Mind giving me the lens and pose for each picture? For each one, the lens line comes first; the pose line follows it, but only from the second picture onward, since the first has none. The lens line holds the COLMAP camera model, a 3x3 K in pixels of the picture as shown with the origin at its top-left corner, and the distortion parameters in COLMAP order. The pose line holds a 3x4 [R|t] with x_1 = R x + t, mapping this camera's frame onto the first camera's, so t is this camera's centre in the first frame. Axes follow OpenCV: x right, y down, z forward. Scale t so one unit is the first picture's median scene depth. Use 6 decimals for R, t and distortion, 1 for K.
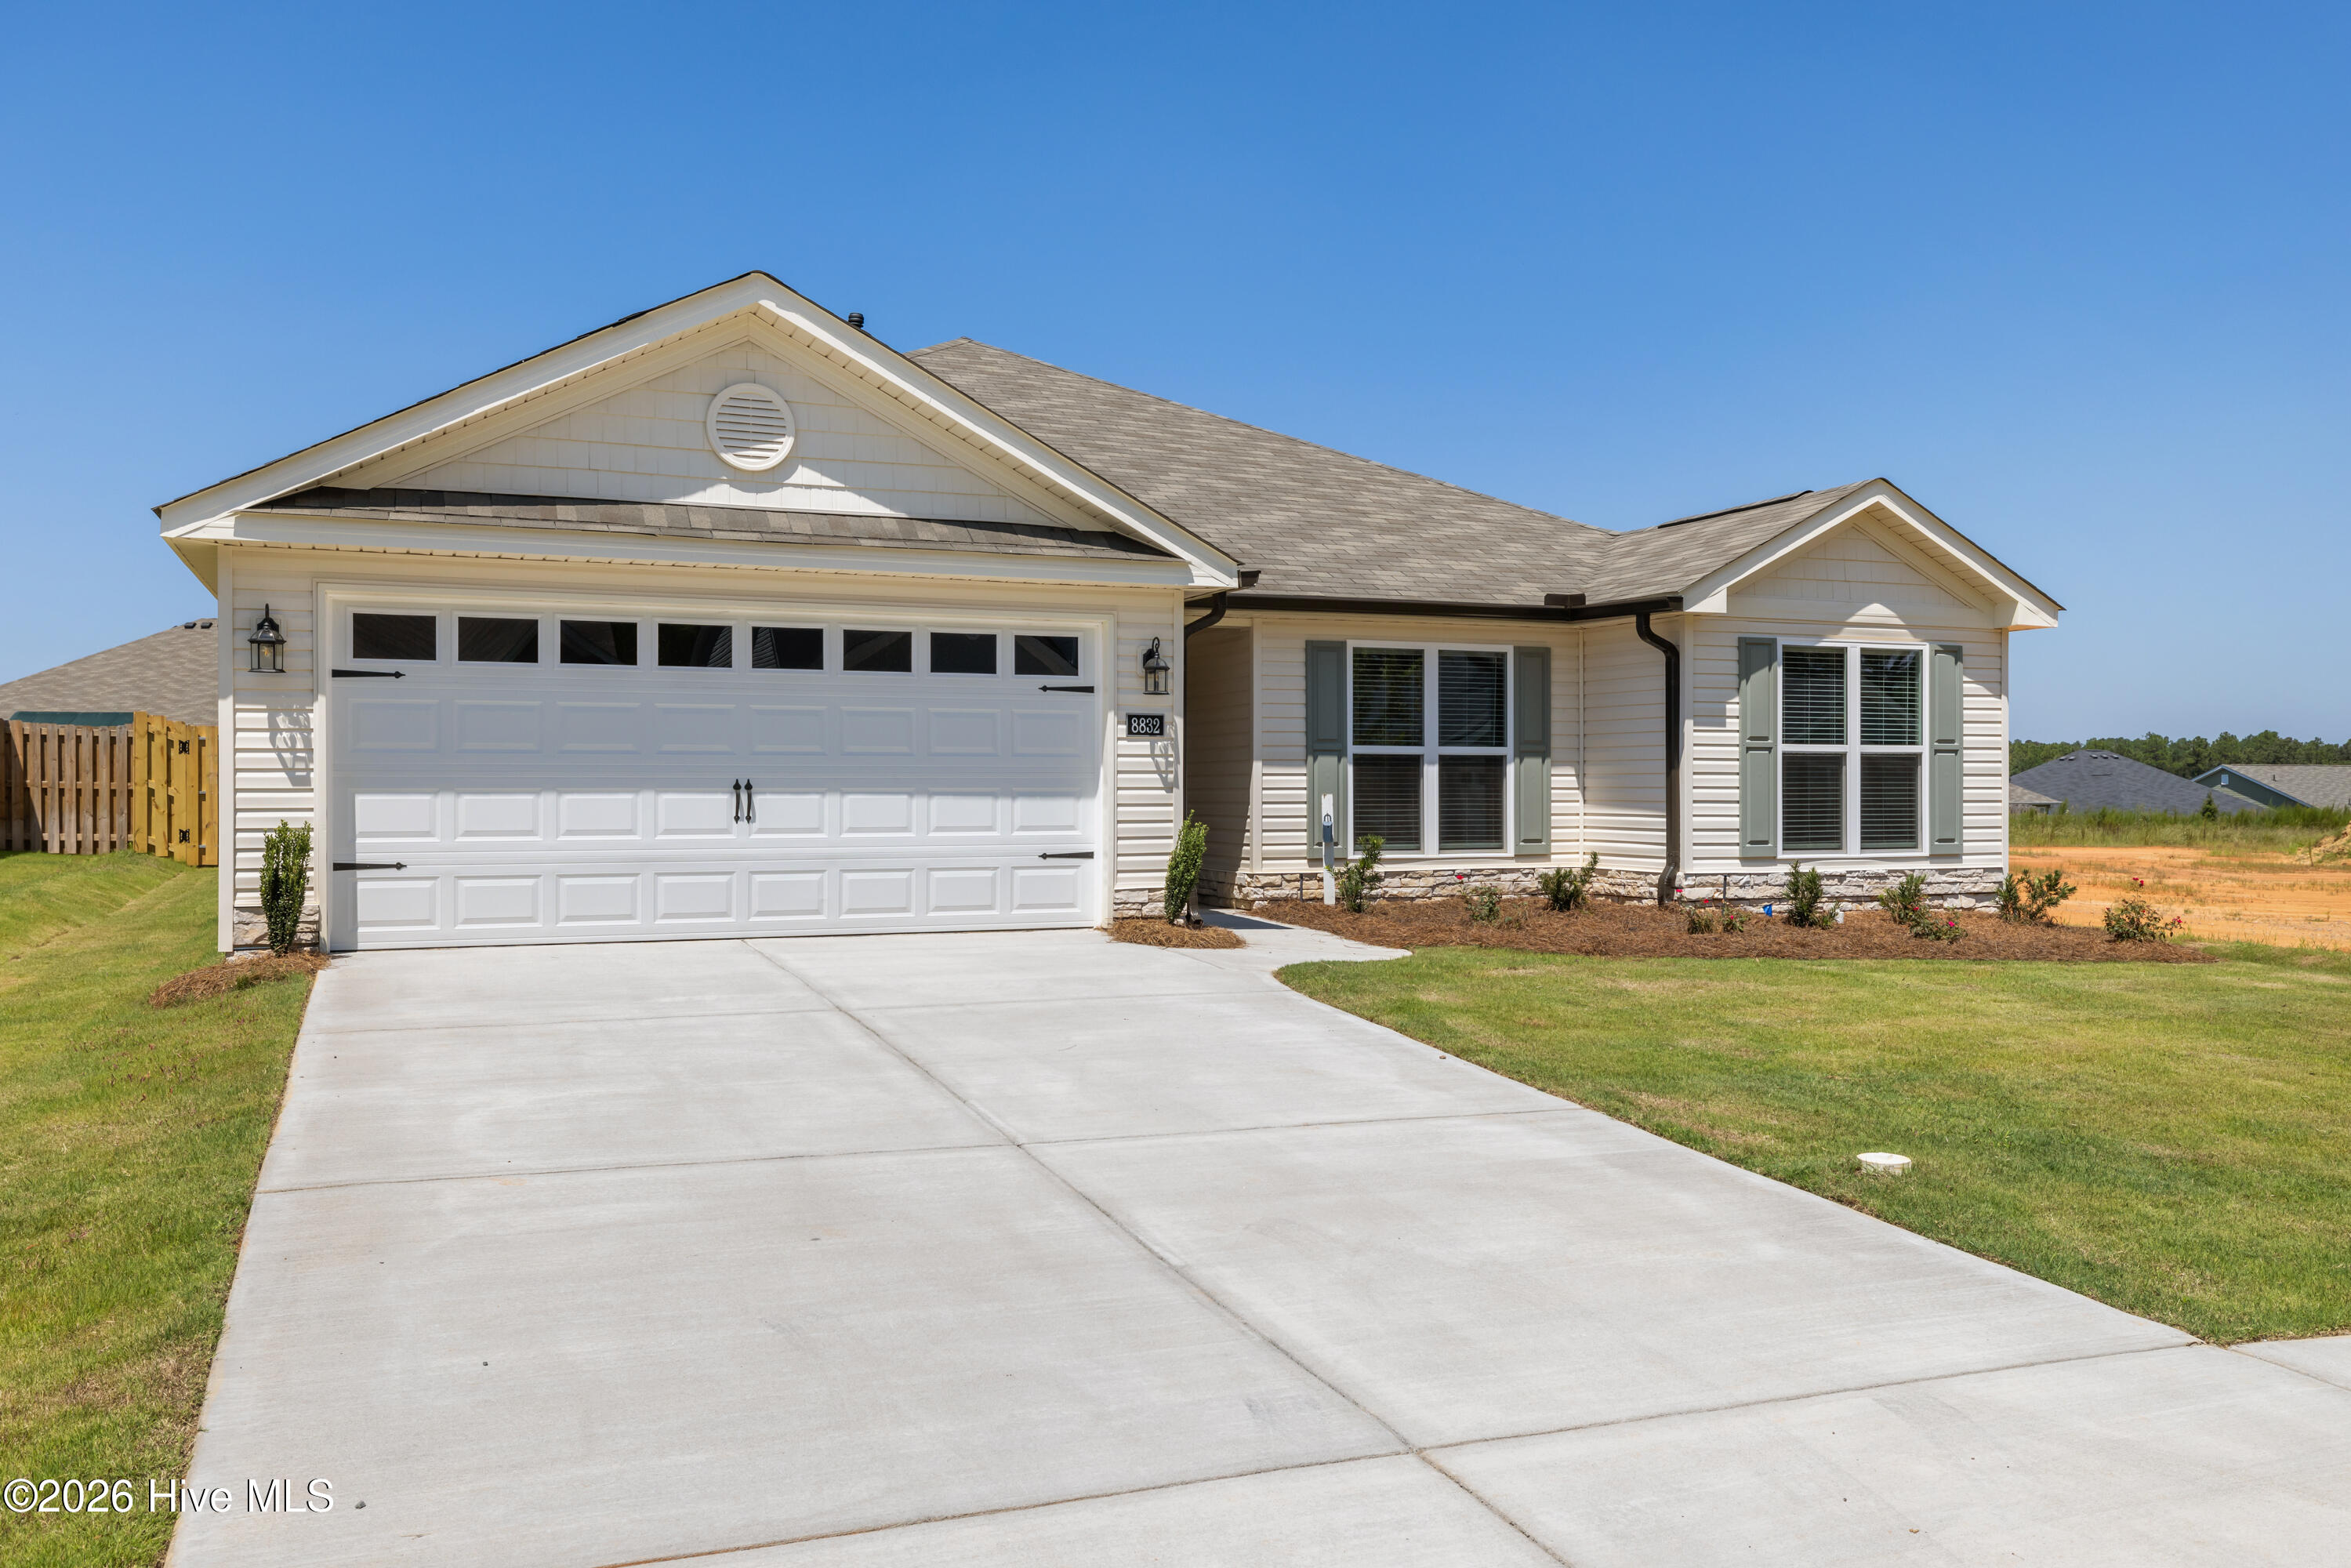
lens RADIAL K [[1901.3, 0, 1222.1], [0, 1901.3, 844.2], [0, 0, 1]] dist [-0.000100, -0.022717]
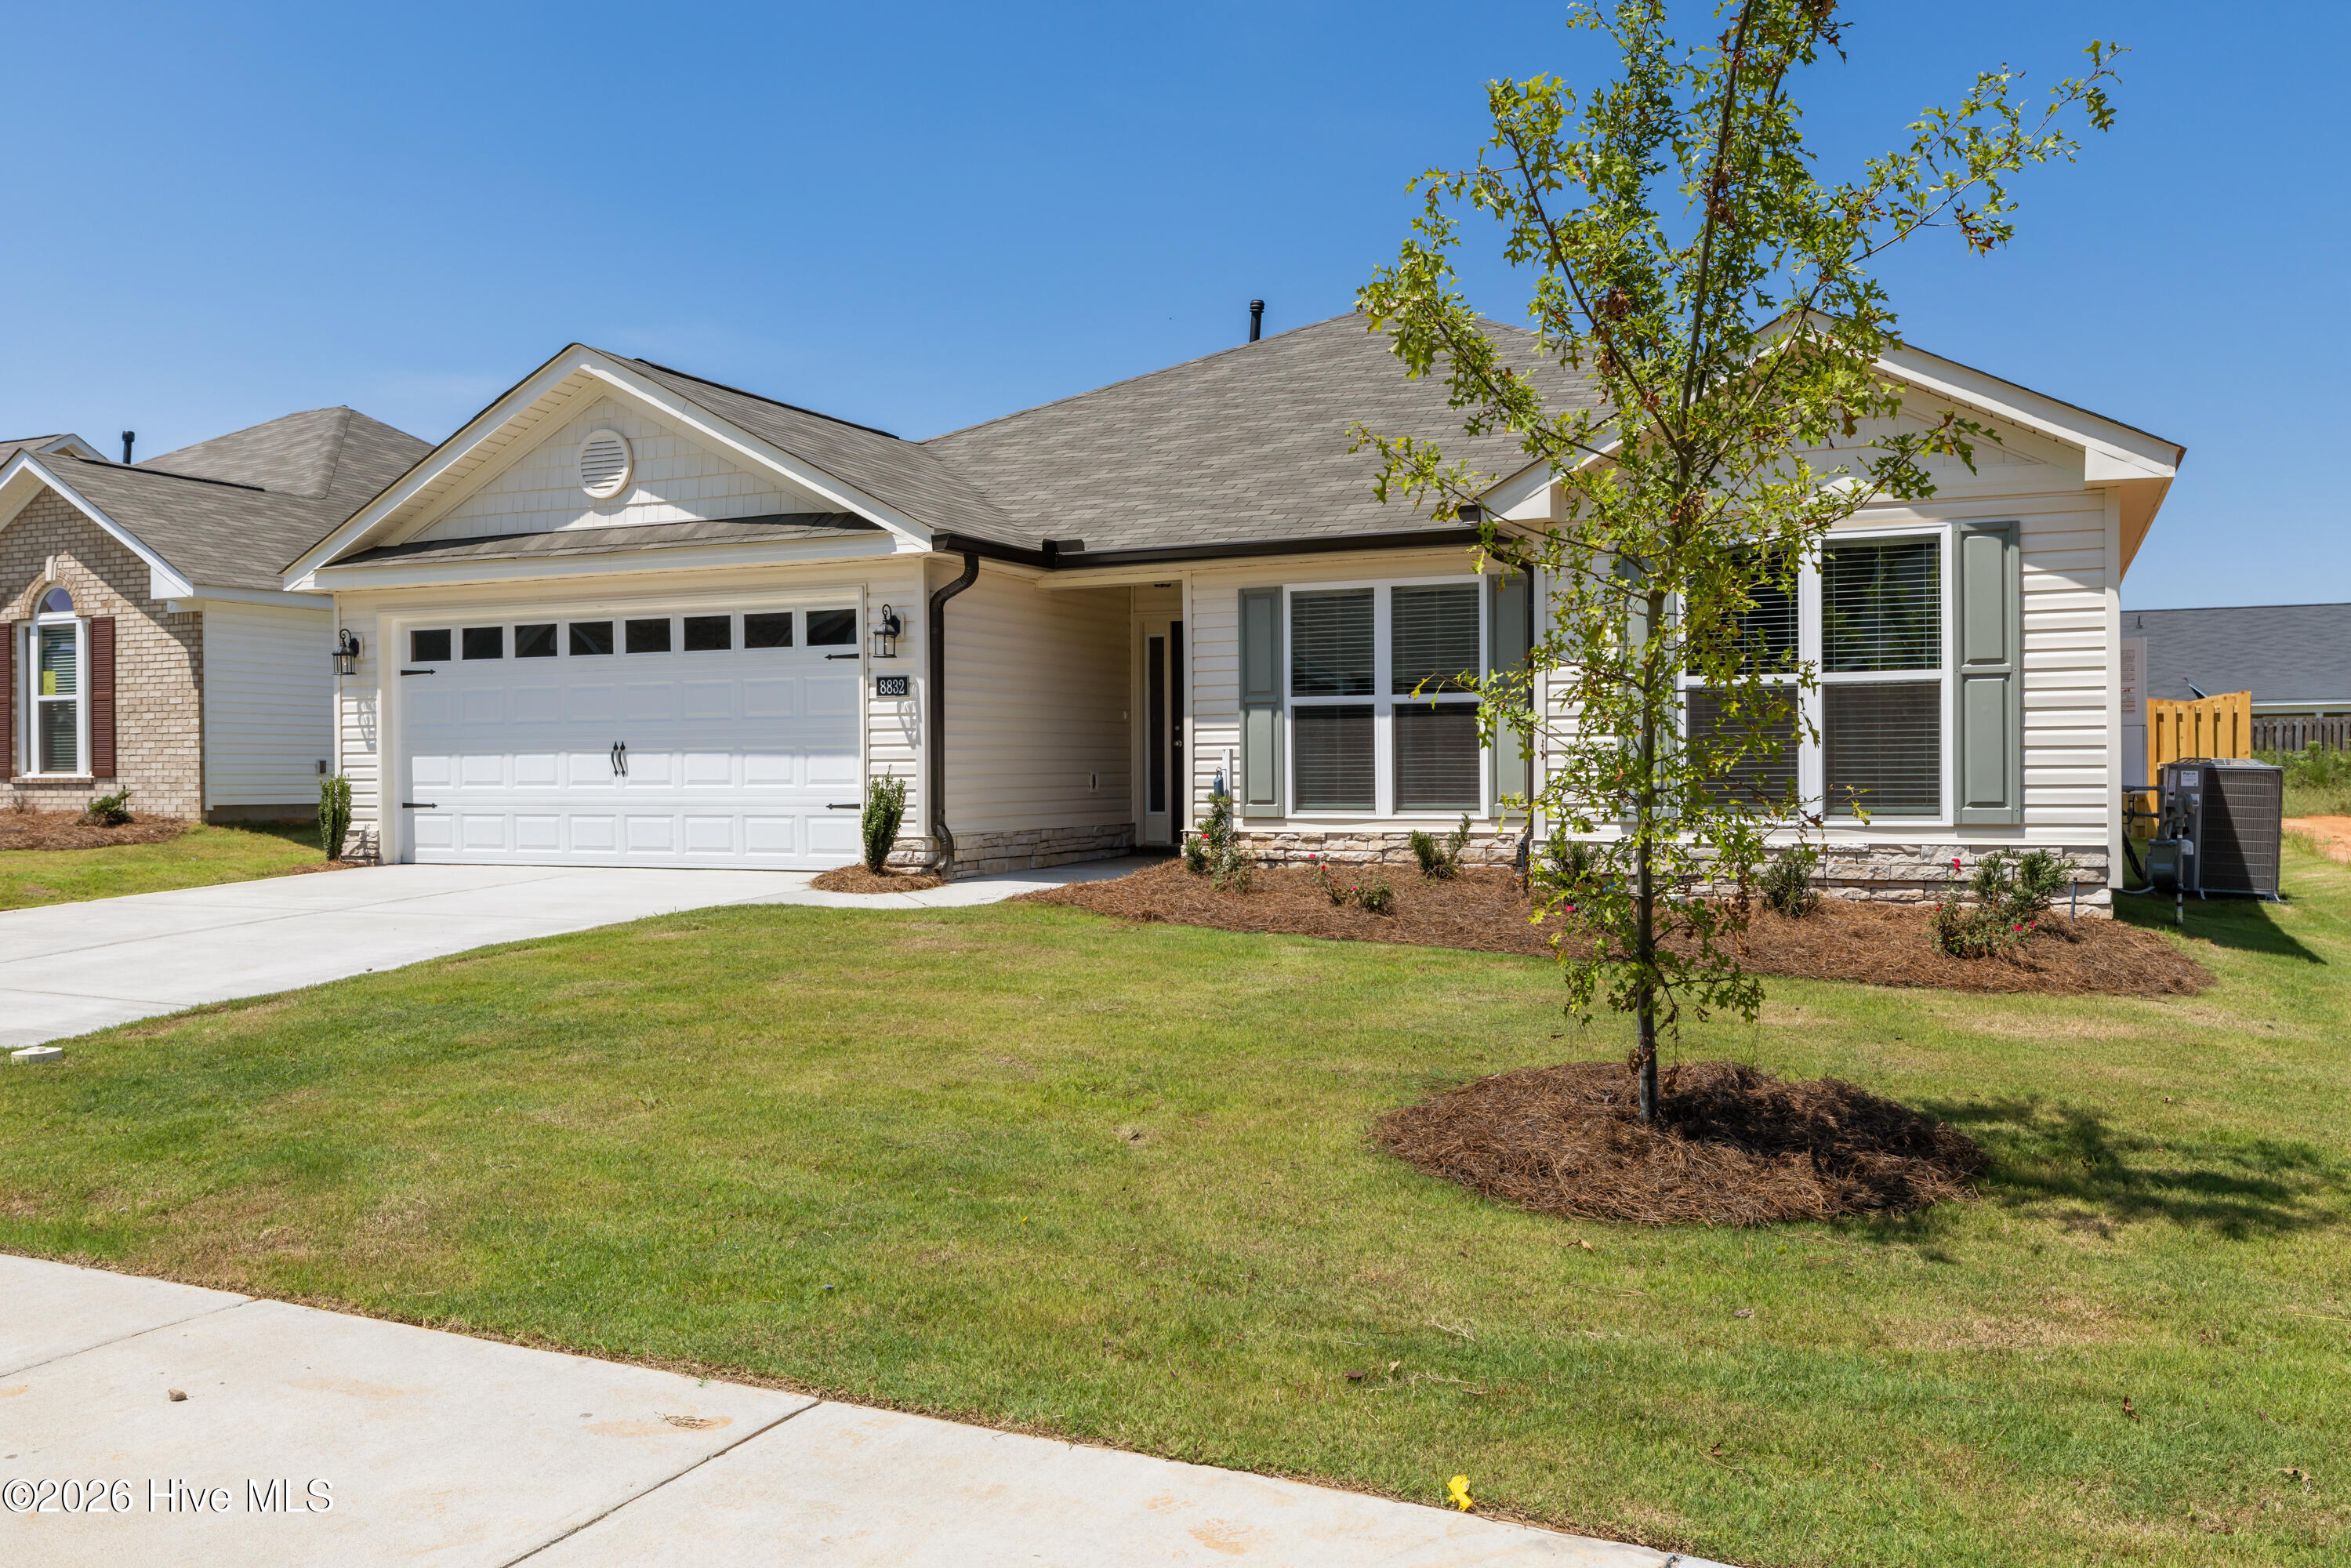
lens RADIAL K [[1901.3, 0, 1195.2], [0, 1901.3, 777.7], [0, 0, 1]] dist [-0.000100, -0.022717]
pose [[0.674914, -0.000885, -0.737896, 0.885028], [-0.012906, 0.999832, -0.013004, 0.001085], [0.737783, 0.018300, 0.674790, 0.407371]]
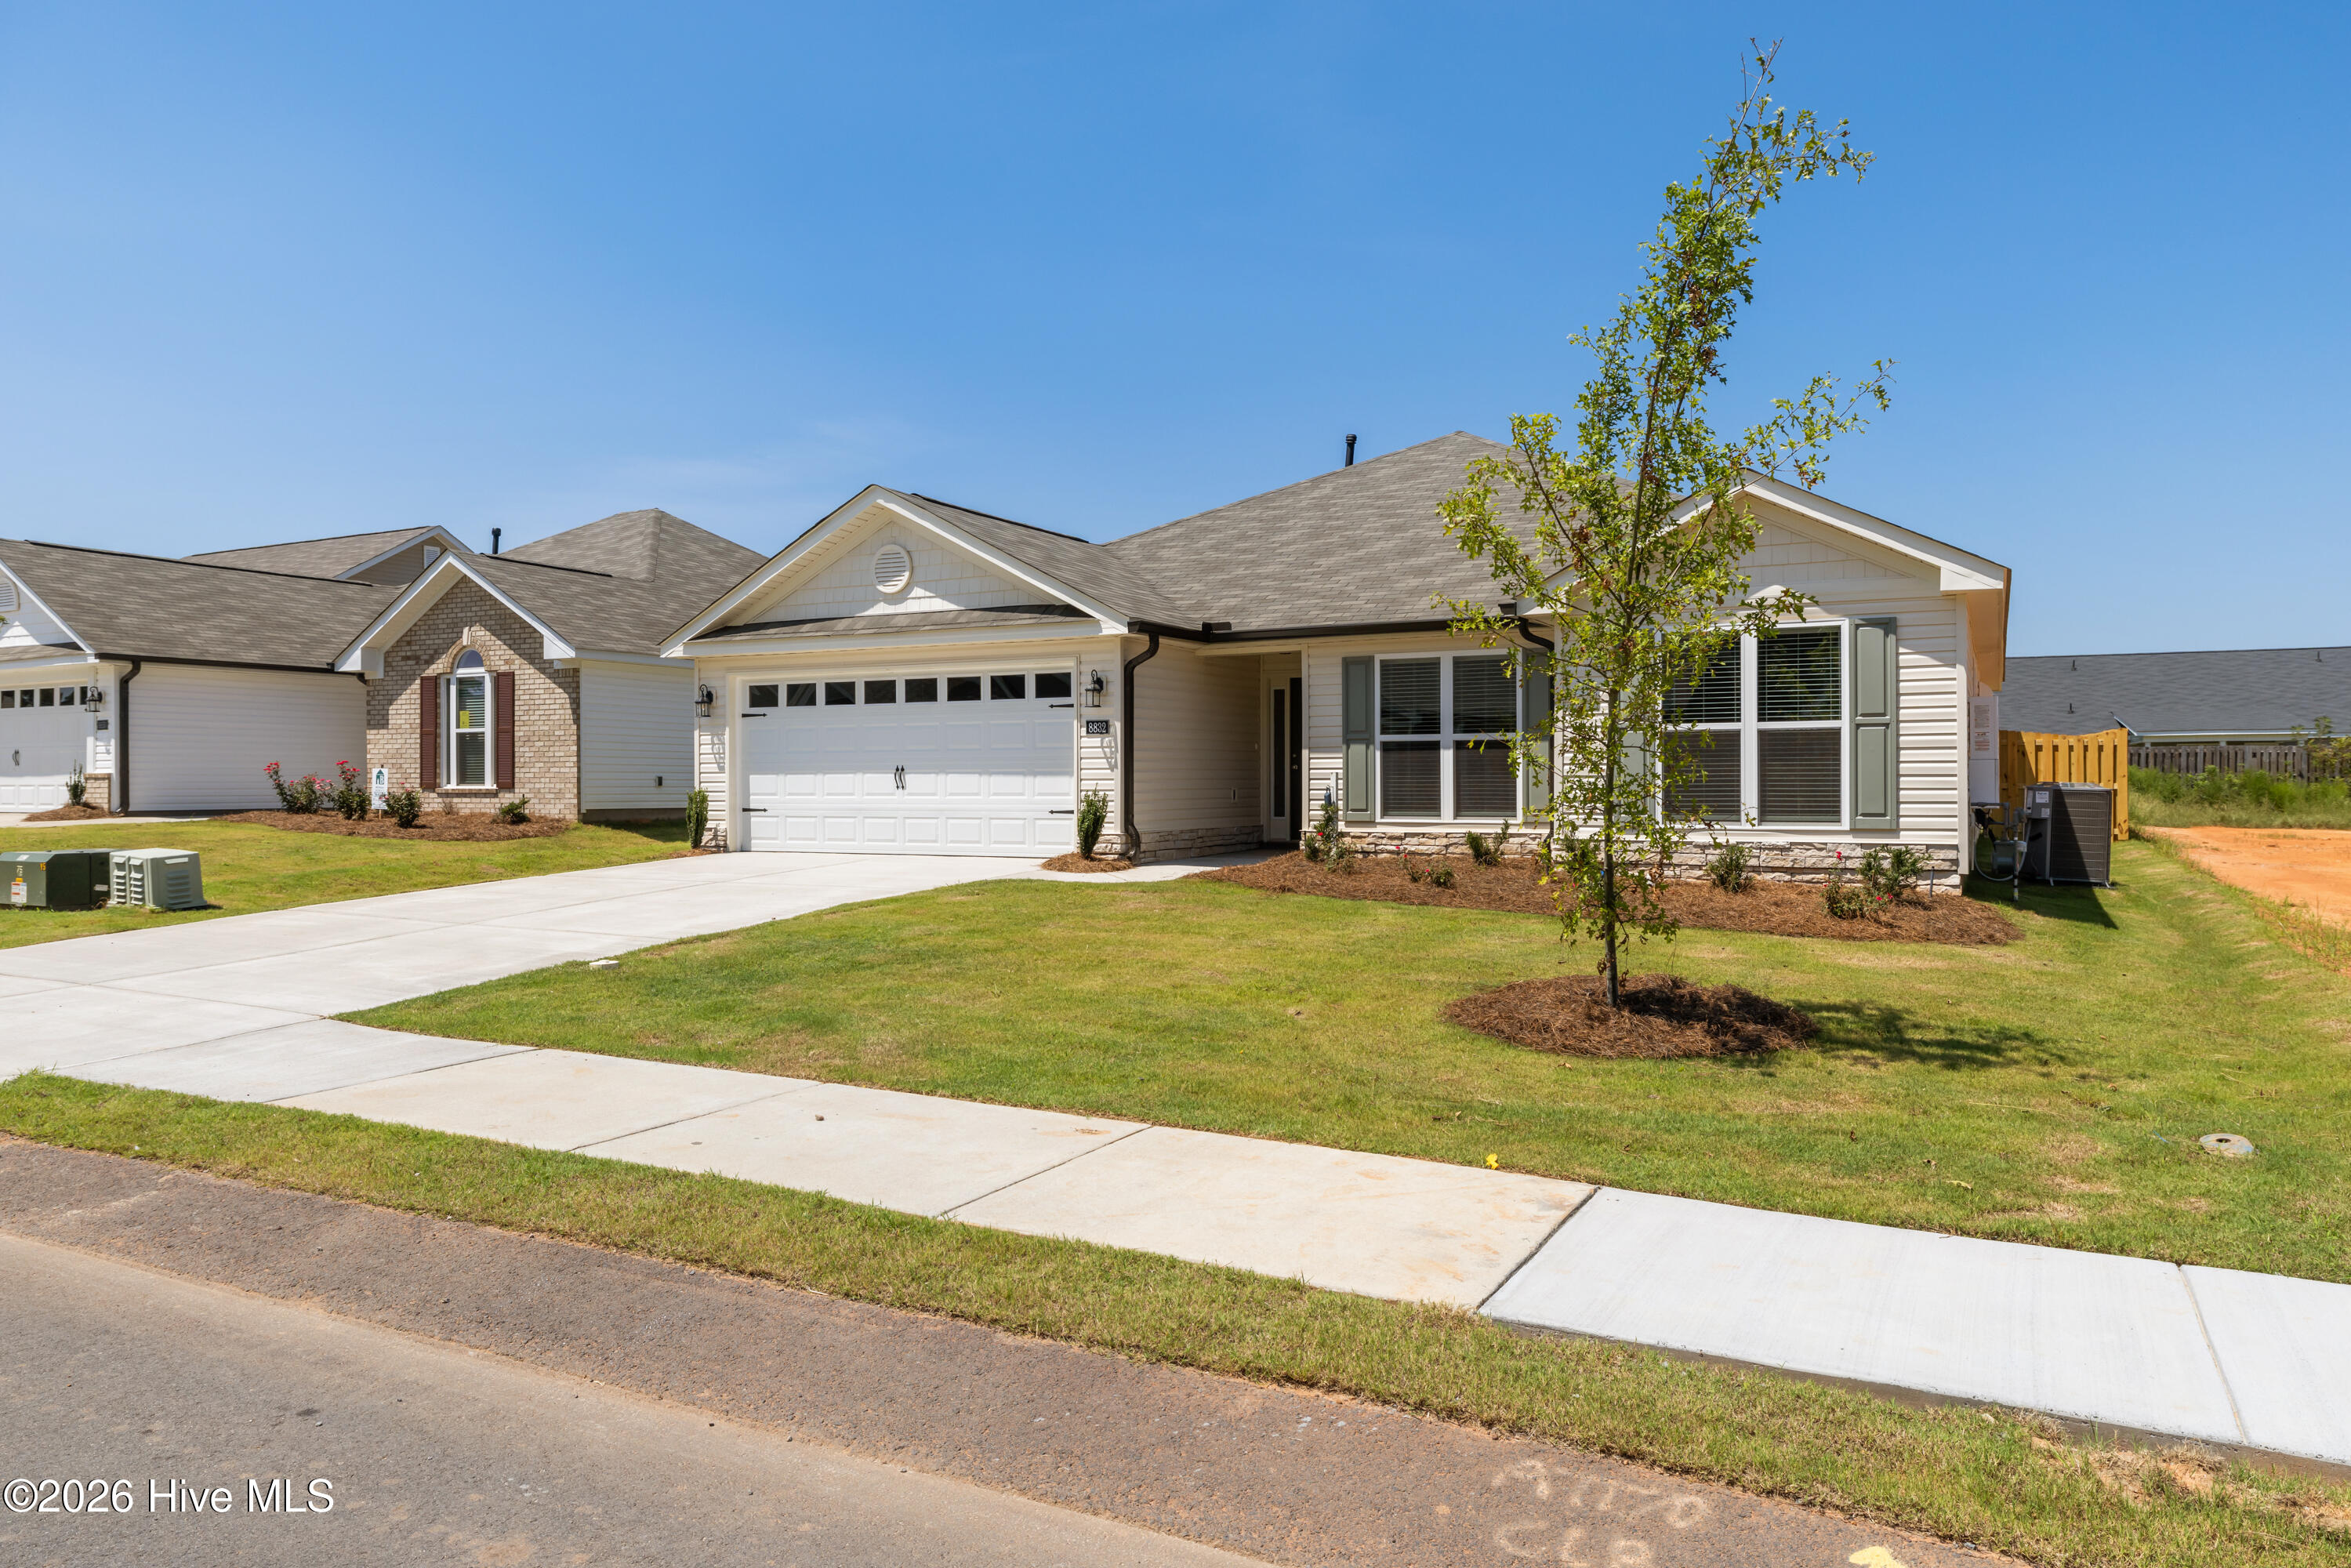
lens RADIAL K [[1590.5, 0, 1193.0], [0, 1590.5, 778.4], [0, 0, 1]] dist [-0.001521, -0.000961]
pose [[0.631940, -0.003428, -0.775010, 1.013893], [-0.018022, 0.999655, -0.019116, 0.001304], [0.774808, 0.026048, 0.631660, 0.258306]]
